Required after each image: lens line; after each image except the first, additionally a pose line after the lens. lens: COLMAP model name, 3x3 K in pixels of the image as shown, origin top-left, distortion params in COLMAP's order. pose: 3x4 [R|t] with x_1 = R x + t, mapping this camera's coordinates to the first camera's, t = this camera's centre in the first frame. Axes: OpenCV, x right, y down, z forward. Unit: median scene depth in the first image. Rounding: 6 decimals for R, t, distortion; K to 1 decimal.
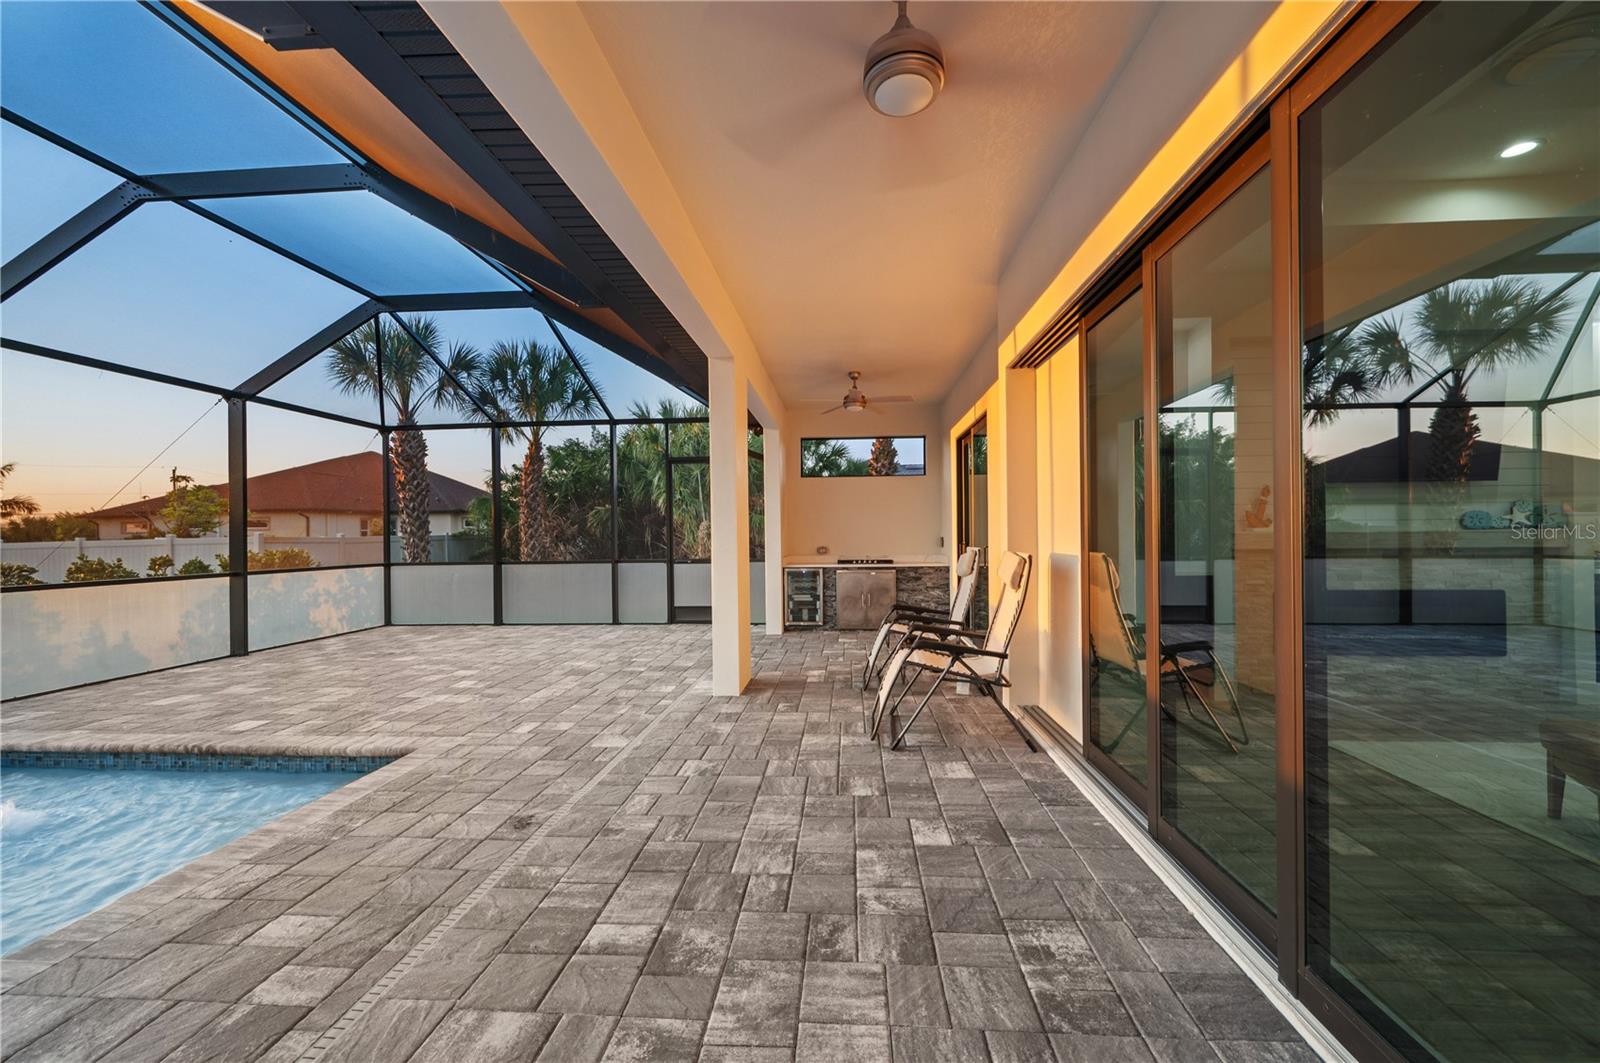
lens RADIAL K [[629.4, 0, 800.0], [0, 629.4, 531.5], [0, 0, 1]] dist [-0.000437, -0.000011]
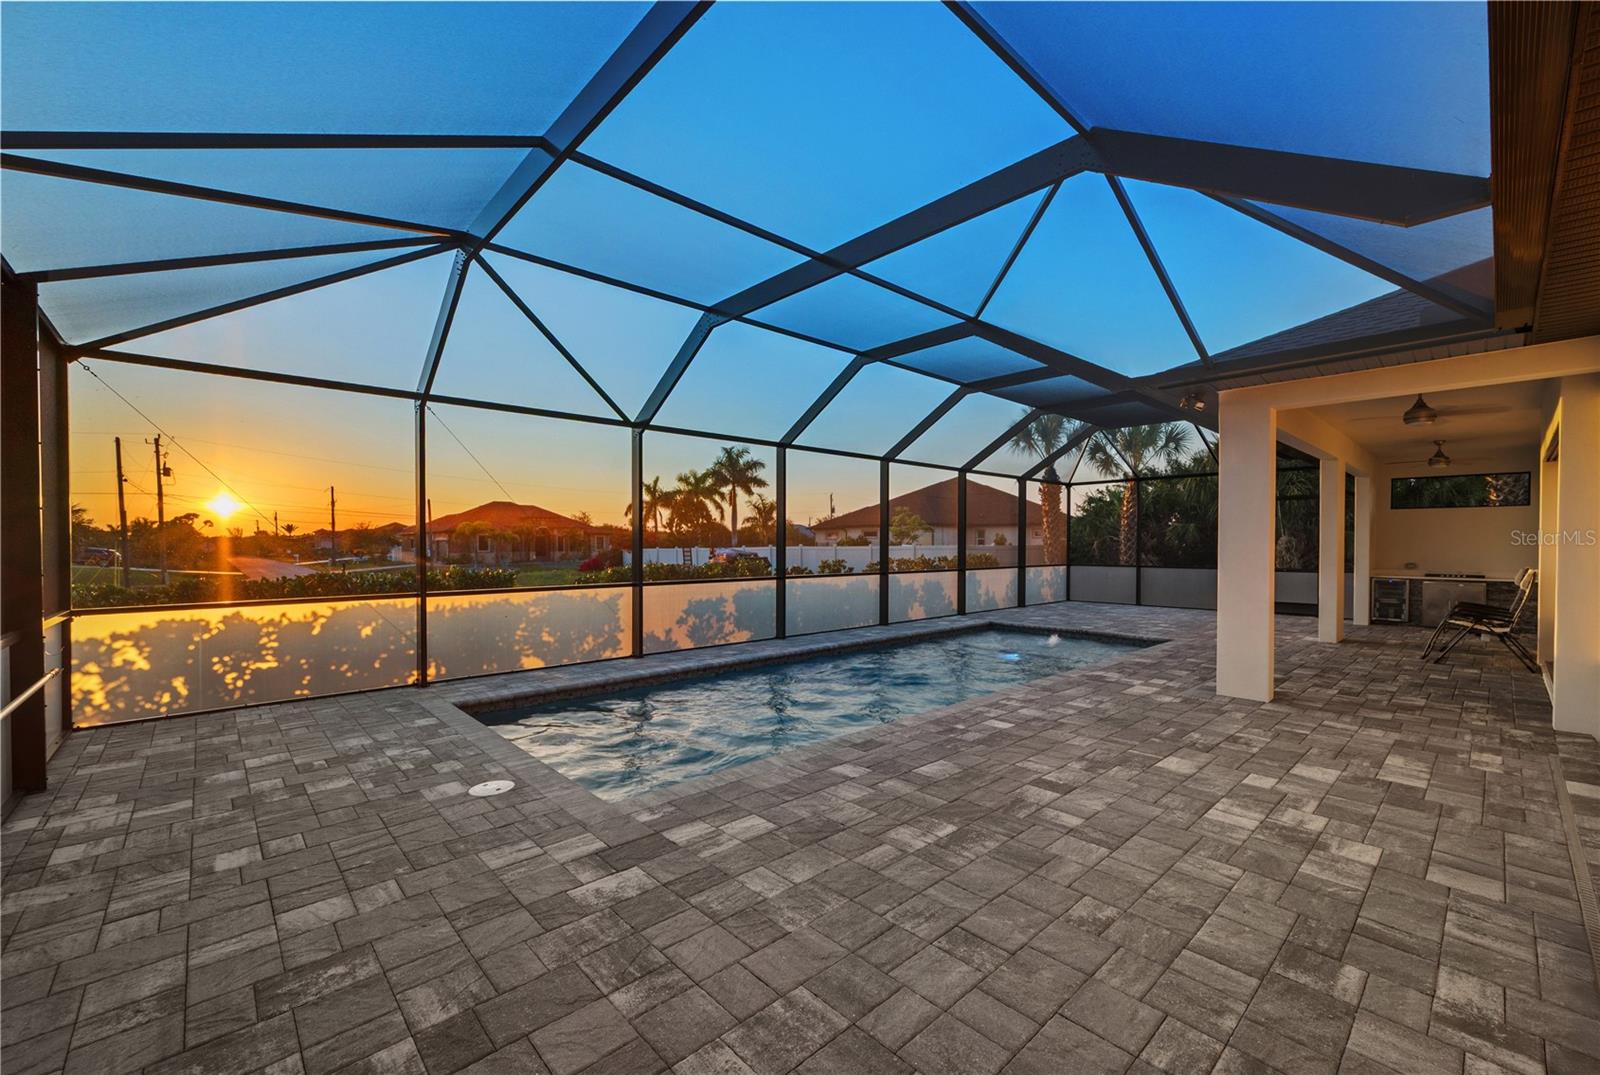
lens RADIAL K [[651.5, 0, 834.9], [0, 651.5, 553.4], [0, 0, 1]] dist [-0.001437, -0.000608]
pose [[0.749557, 0.022809, -0.661547, 0.034102], [-0.007312, 0.999630, 0.026181, -0.022776], [0.661899, -0.014787, 0.749447, -0.817182]]
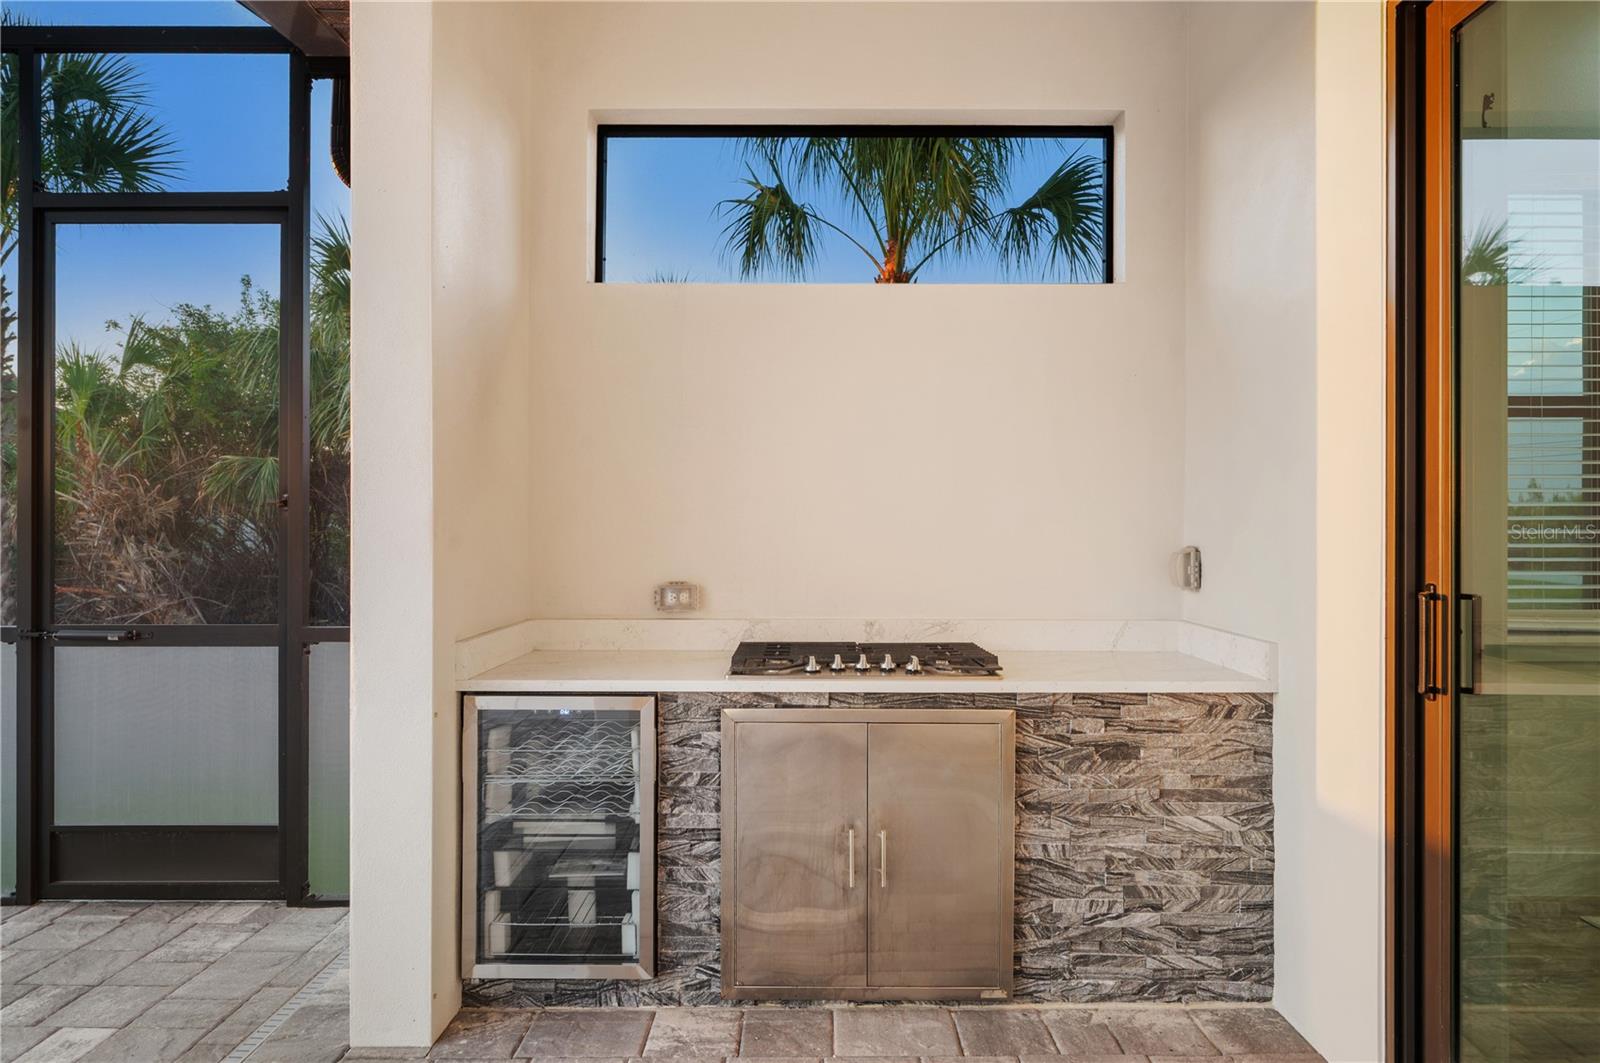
lens RADIAL K [[1010.3, 0, 800.0], [0, 1010.3, 531.5], [0, 0, 1]] dist [0.000693, 0.000070]
pose [[0.998262, 0.012261, 0.057642, 0.062996], [-0.012876, 0.999864, 0.010309, 0.001538], [-0.057508, -0.011033, 0.998284, 0.668765]]
